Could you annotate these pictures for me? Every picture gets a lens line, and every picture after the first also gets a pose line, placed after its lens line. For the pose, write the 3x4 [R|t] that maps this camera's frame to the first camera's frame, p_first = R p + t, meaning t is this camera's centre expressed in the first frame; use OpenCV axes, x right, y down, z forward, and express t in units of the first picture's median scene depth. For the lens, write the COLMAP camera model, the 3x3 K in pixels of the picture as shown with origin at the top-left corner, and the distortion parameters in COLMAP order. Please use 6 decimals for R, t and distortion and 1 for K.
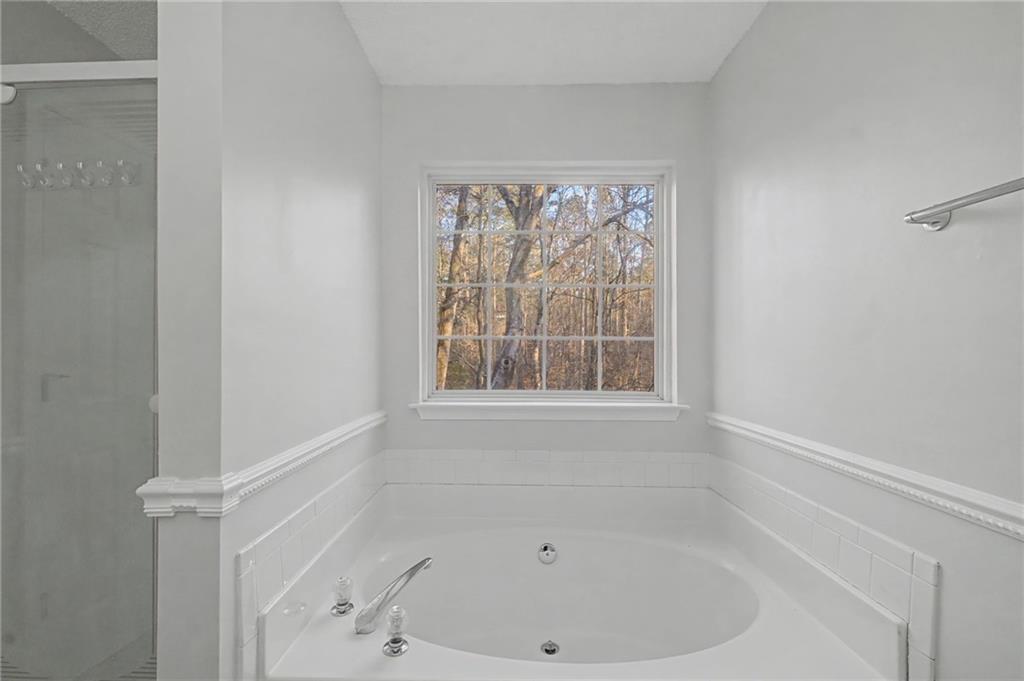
lens RADIAL K [[433.5, 0, 511.3], [0, 433.5, 340.4], [0, 0, 1]] dist [0.002459, 0.000102]
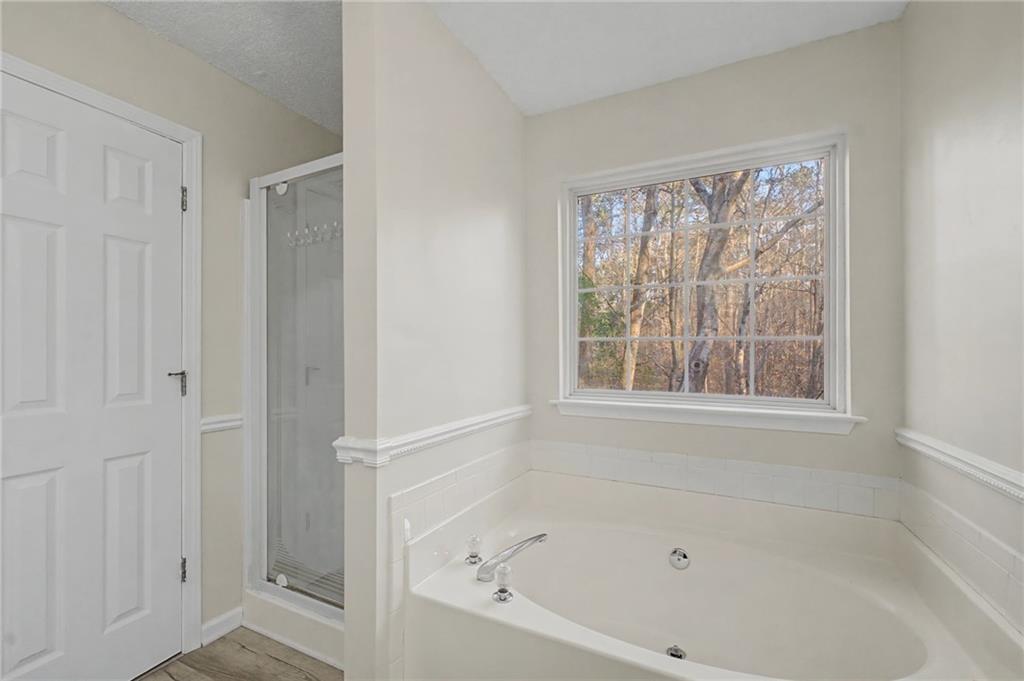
lens RADIAL K [[433.5, 0, 509.5], [0, 433.5, 343.6], [0, 0, 1]] dist [0.002459, 0.000102]
pose [[0.904323, -0.008964, -0.426755, 0.144083], [0.009899, 0.999951, -0.000028, 0.001489], [0.426735, -0.004199, 0.904367, -0.043299]]
